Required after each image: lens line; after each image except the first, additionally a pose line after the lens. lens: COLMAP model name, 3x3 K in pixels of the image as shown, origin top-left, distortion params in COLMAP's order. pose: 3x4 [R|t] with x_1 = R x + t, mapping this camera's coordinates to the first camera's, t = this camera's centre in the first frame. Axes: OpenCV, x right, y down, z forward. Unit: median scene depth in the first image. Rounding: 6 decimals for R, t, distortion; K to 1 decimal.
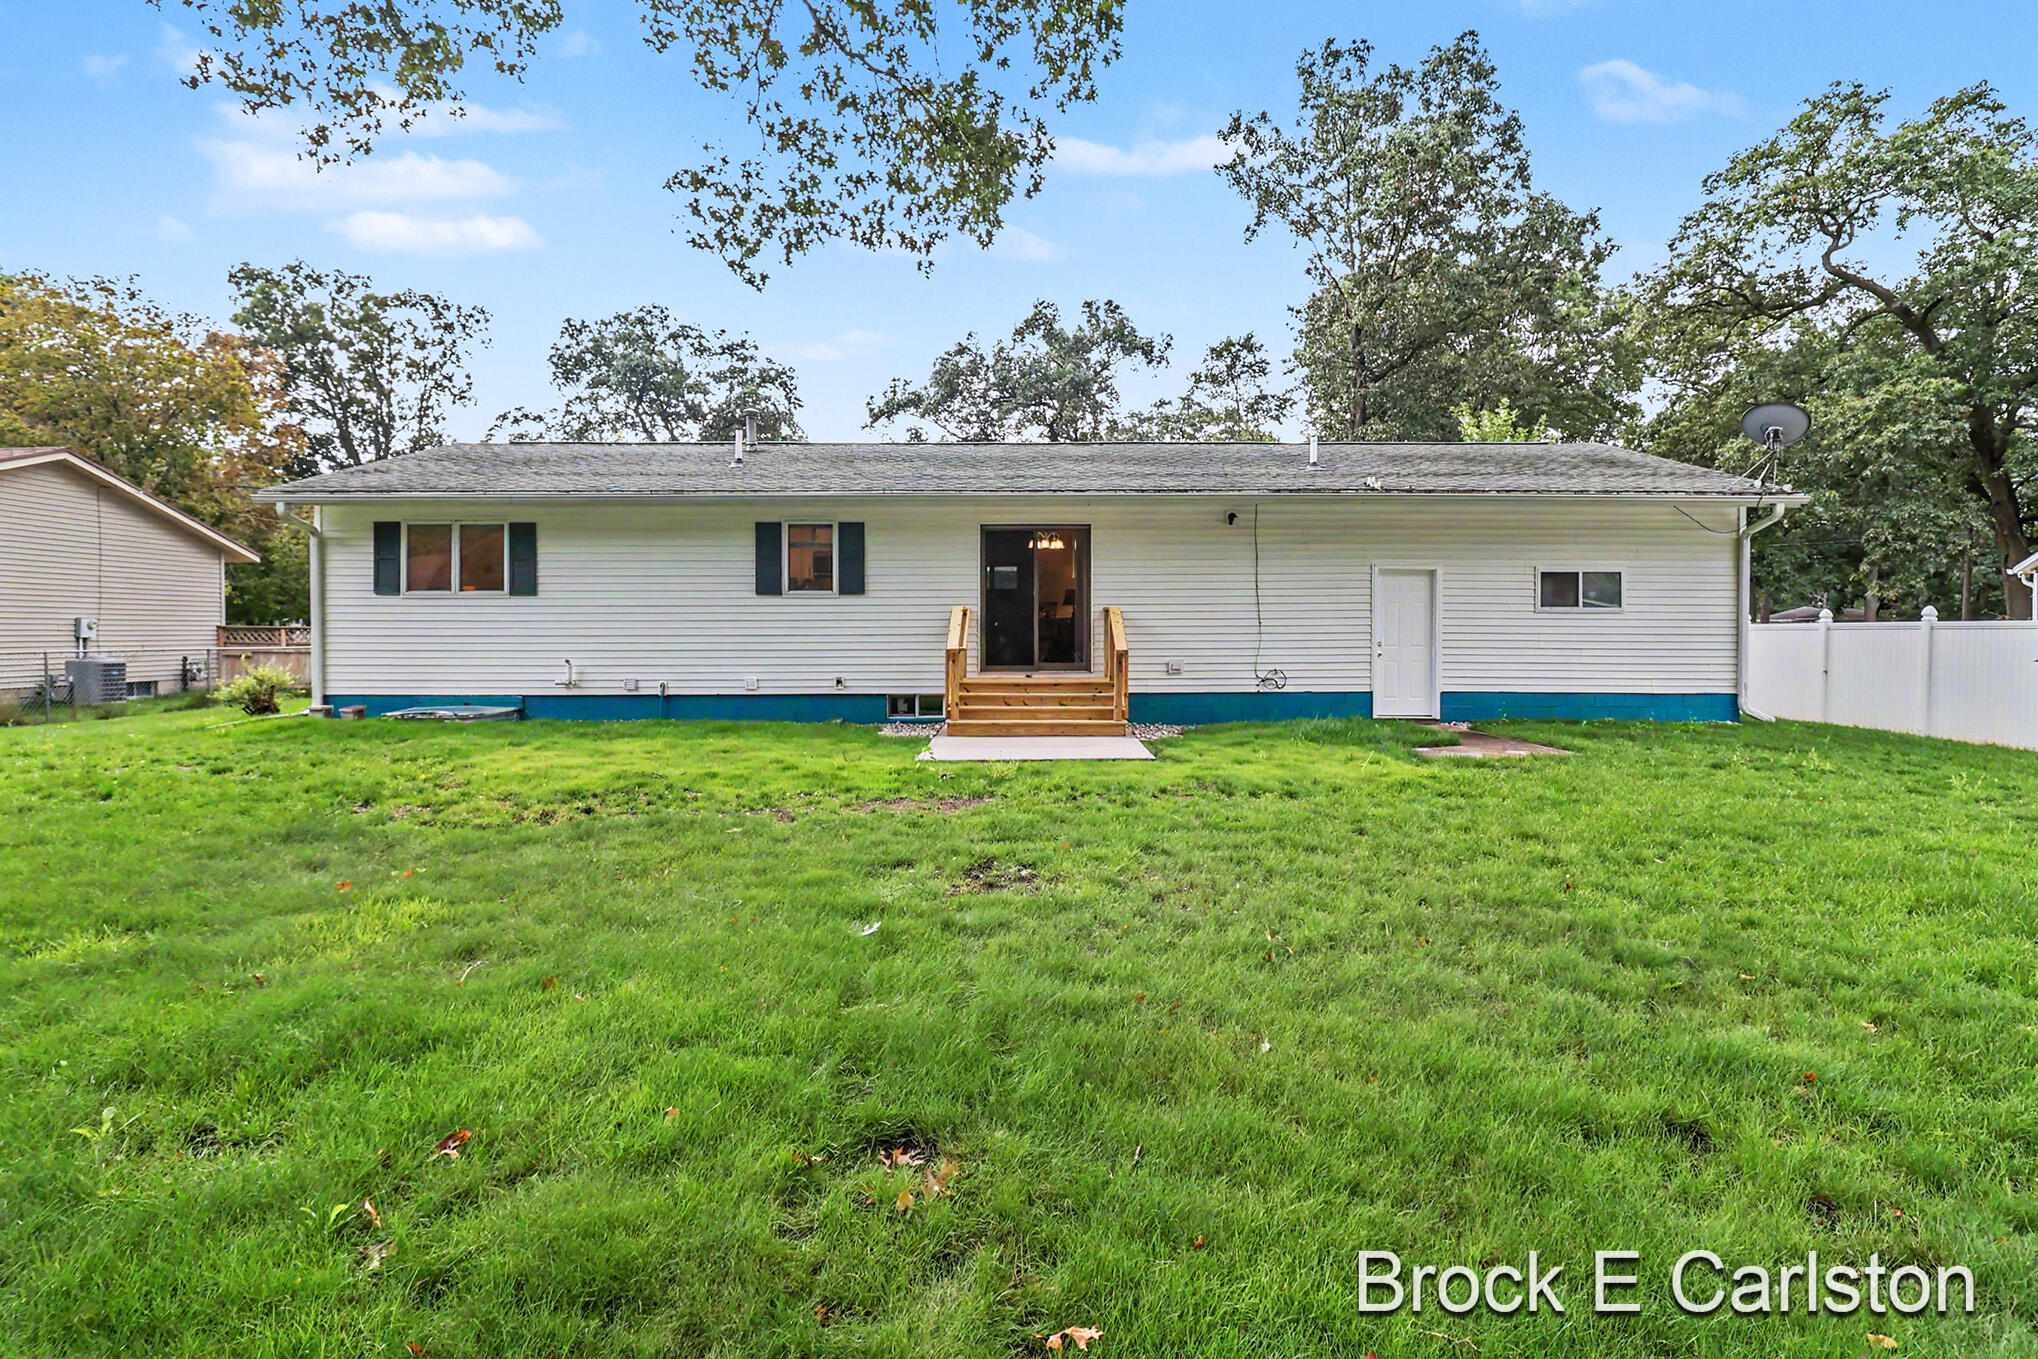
lens RADIAL K [[960.6, 0, 1018.6], [0, 960.6, 643.9], [0, 0, 1]] dist [0.003186, -0.009847]
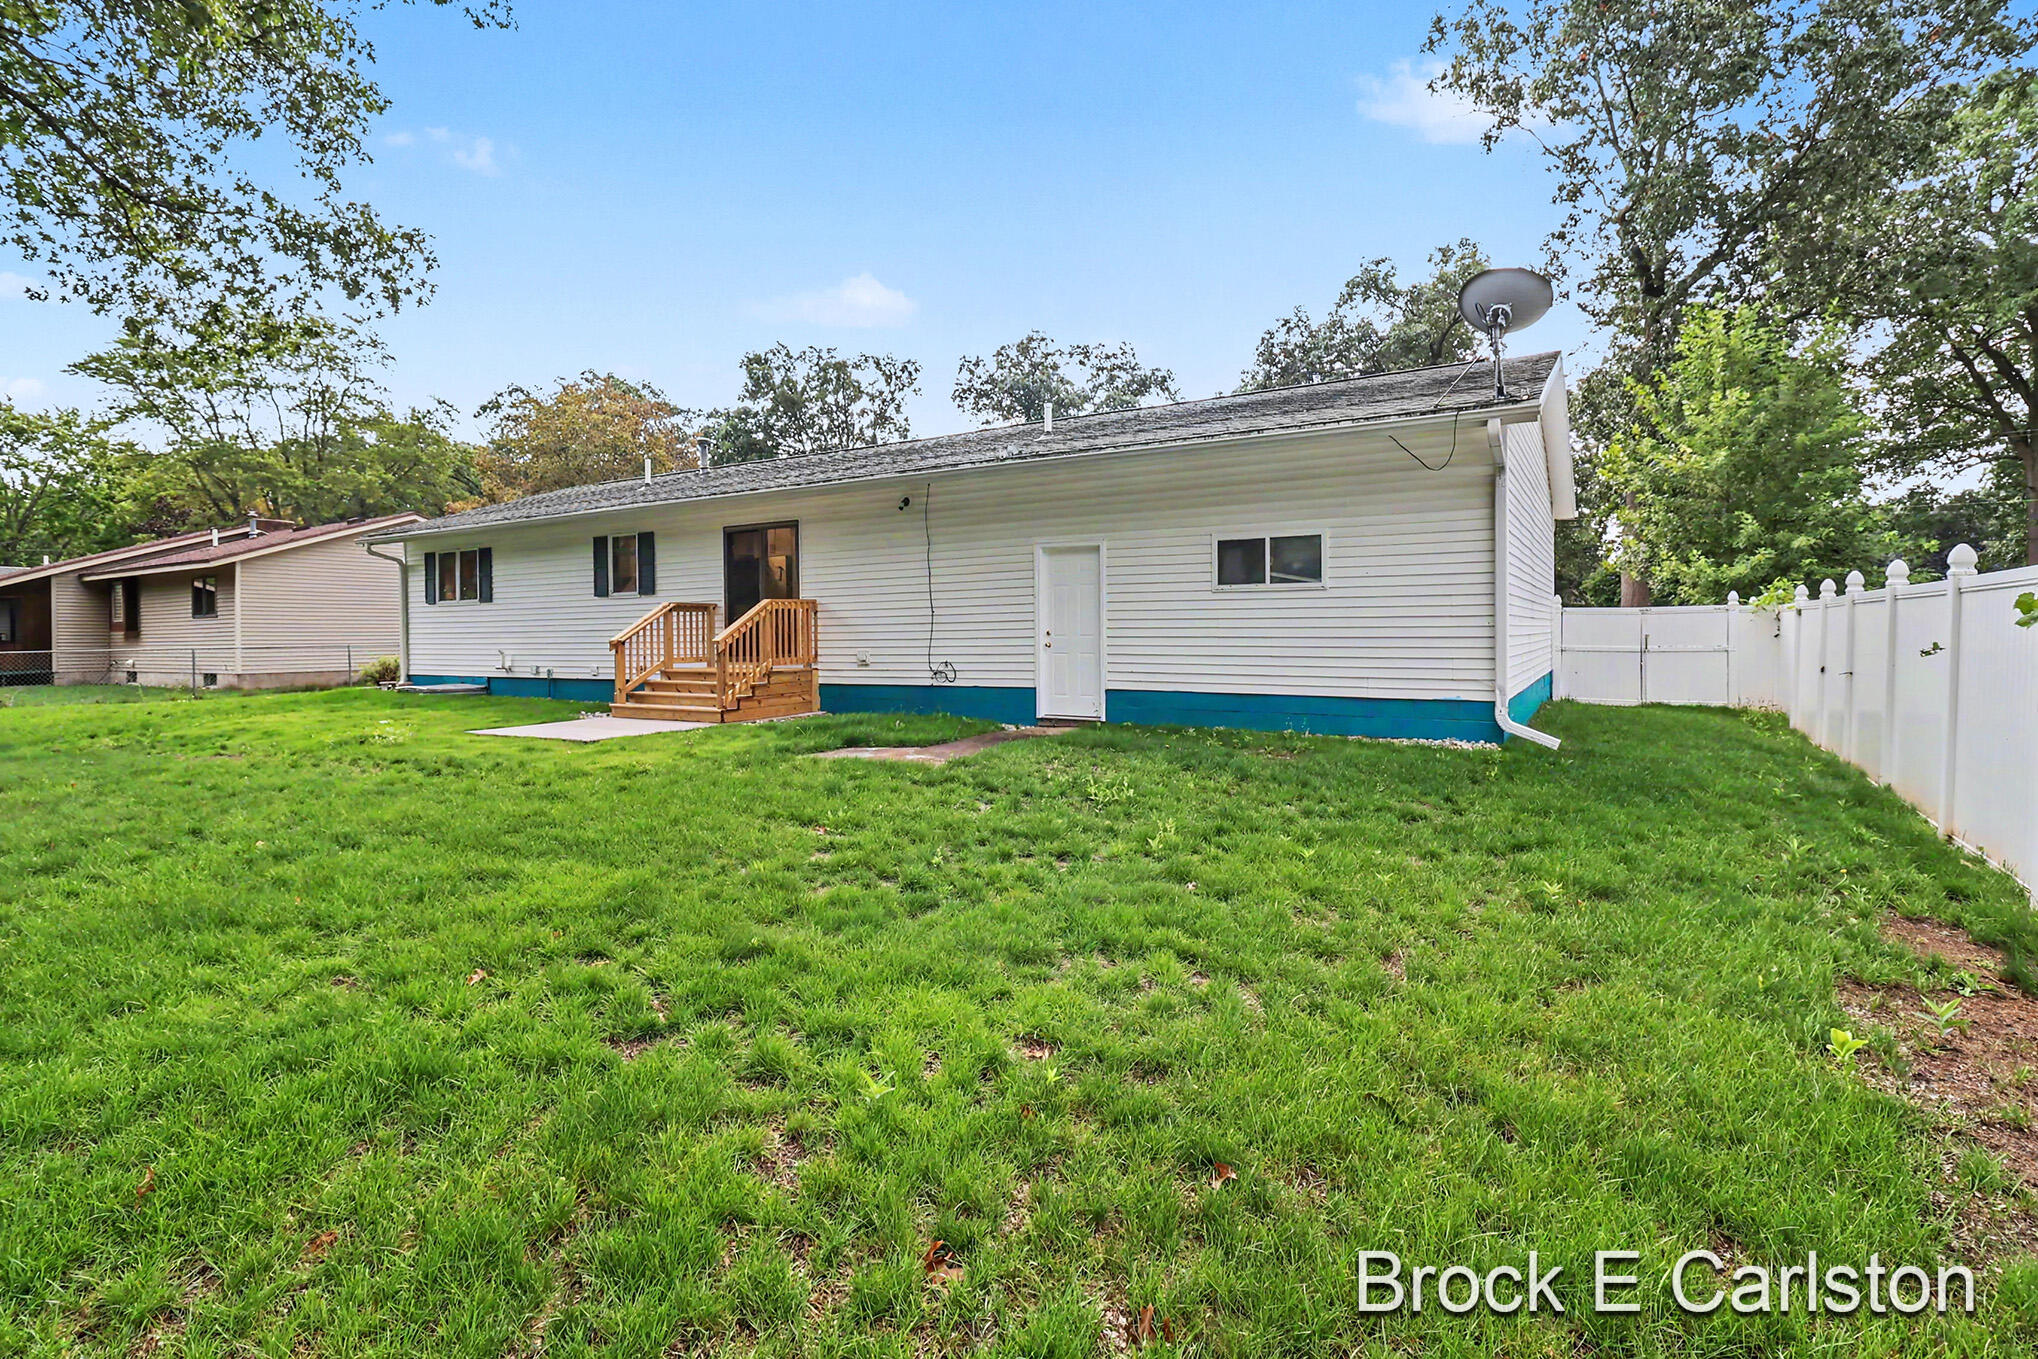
lens RADIAL K [[960.6, 0, 1018.6], [0, 960.6, 643.9], [0, 0, 1]] dist [0.003186, -0.009847]
pose [[0.858488, -0.002253, -0.512829, 0.803384], [0.003378, 0.999993, 0.001262, 0.008545], [0.512823, -0.002816, 0.858490, 0.237149]]
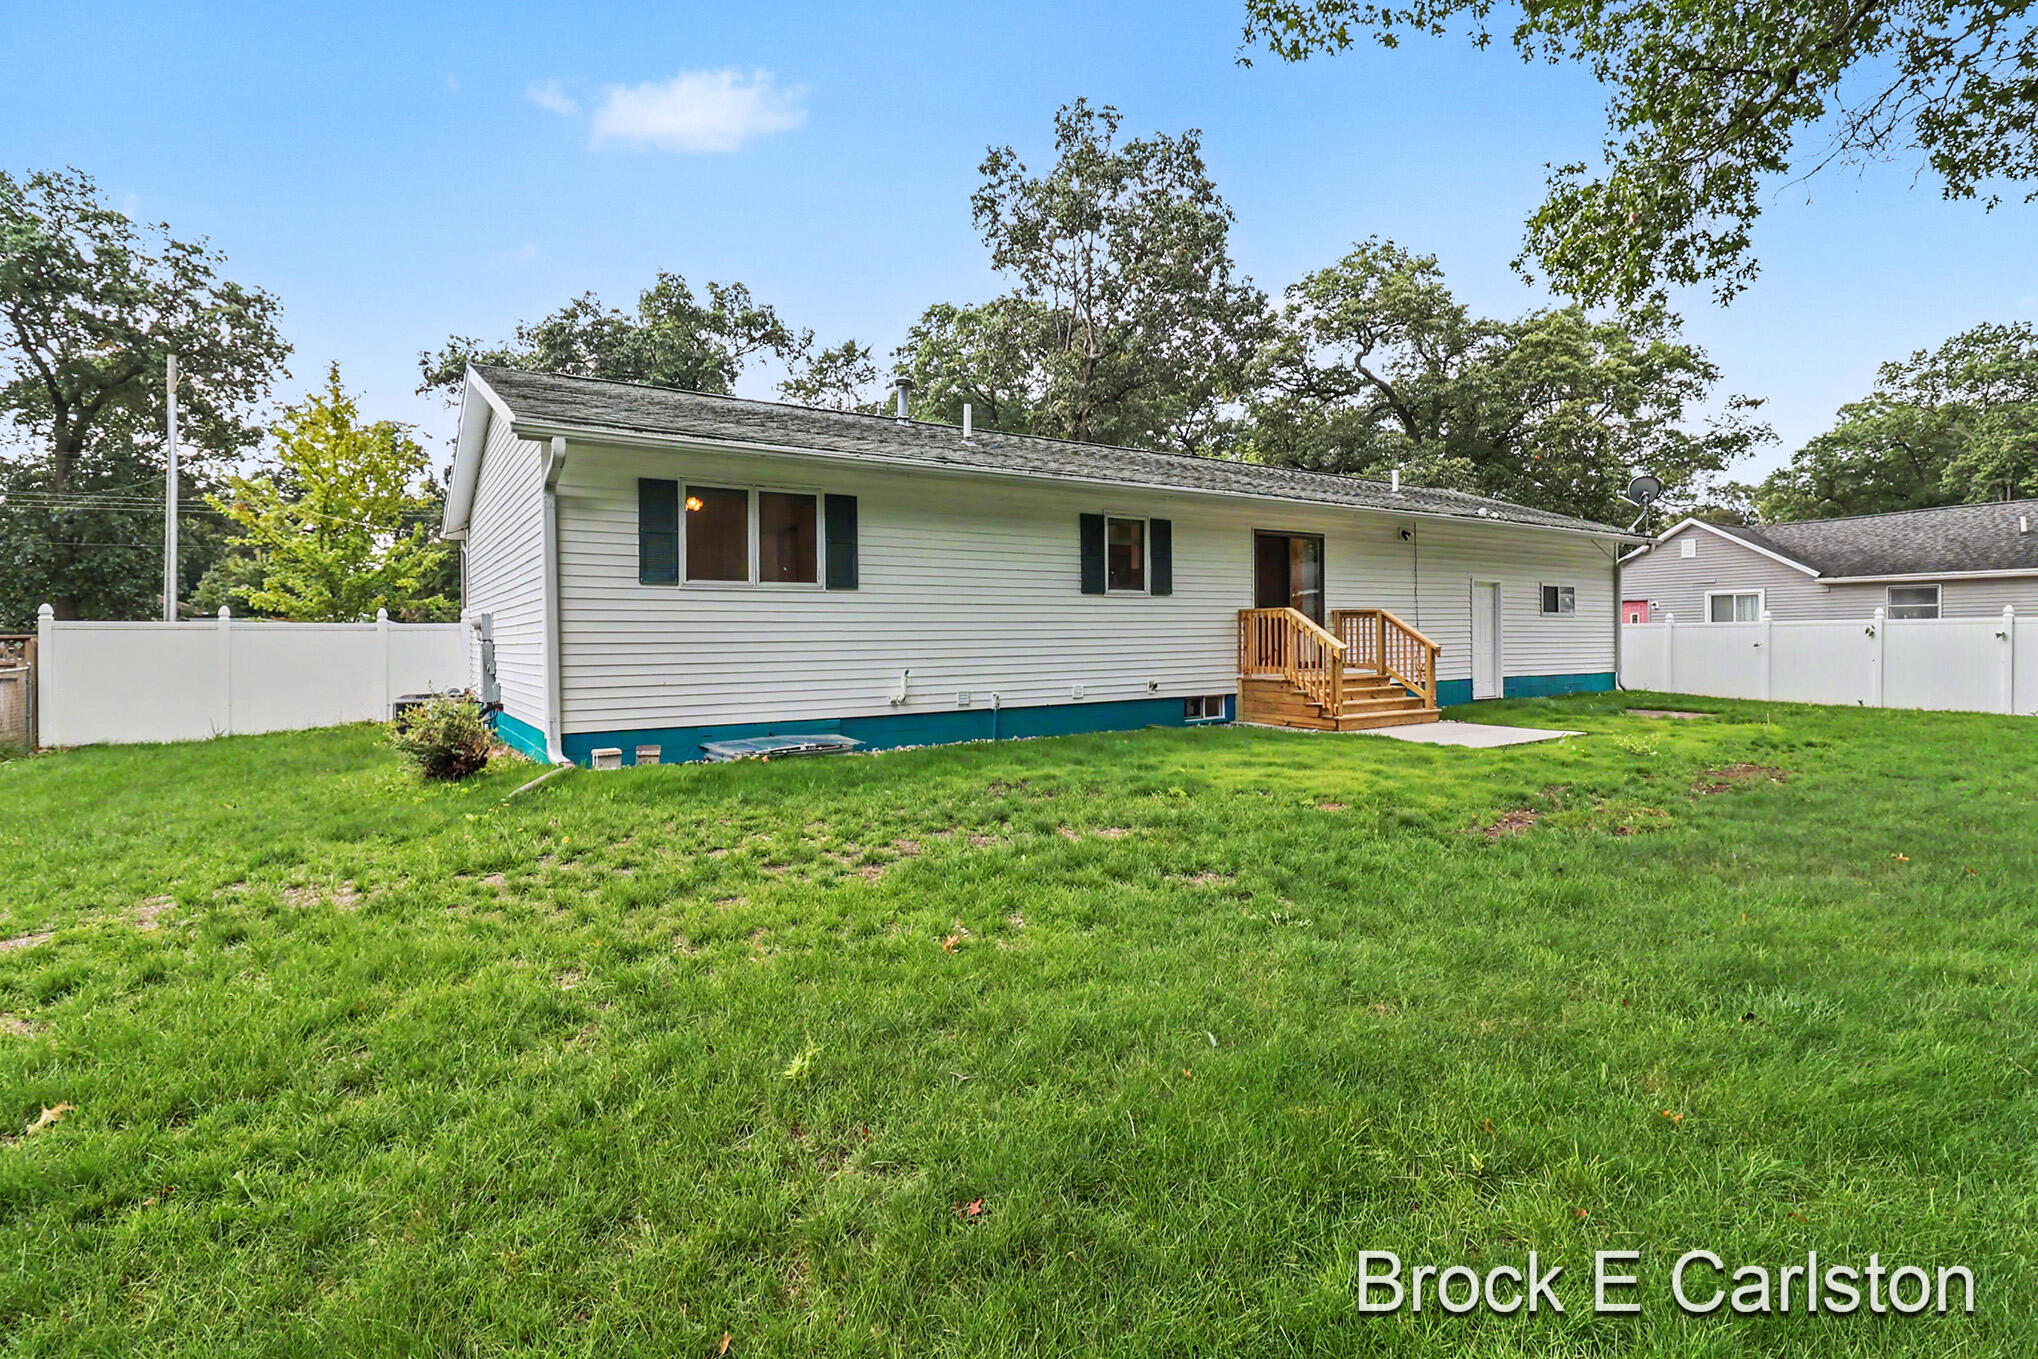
lens RADIAL K [[960.6, 0, 1018.6], [0, 960.6, 643.9], [0, 0, 1]] dist [0.003186, -0.009847]
pose [[0.837422, -0.012355, 0.546418, -0.819389], [0.014422, 0.999896, 0.000506, -0.004505], [-0.546367, 0.007457, 0.837513, 0.273453]]
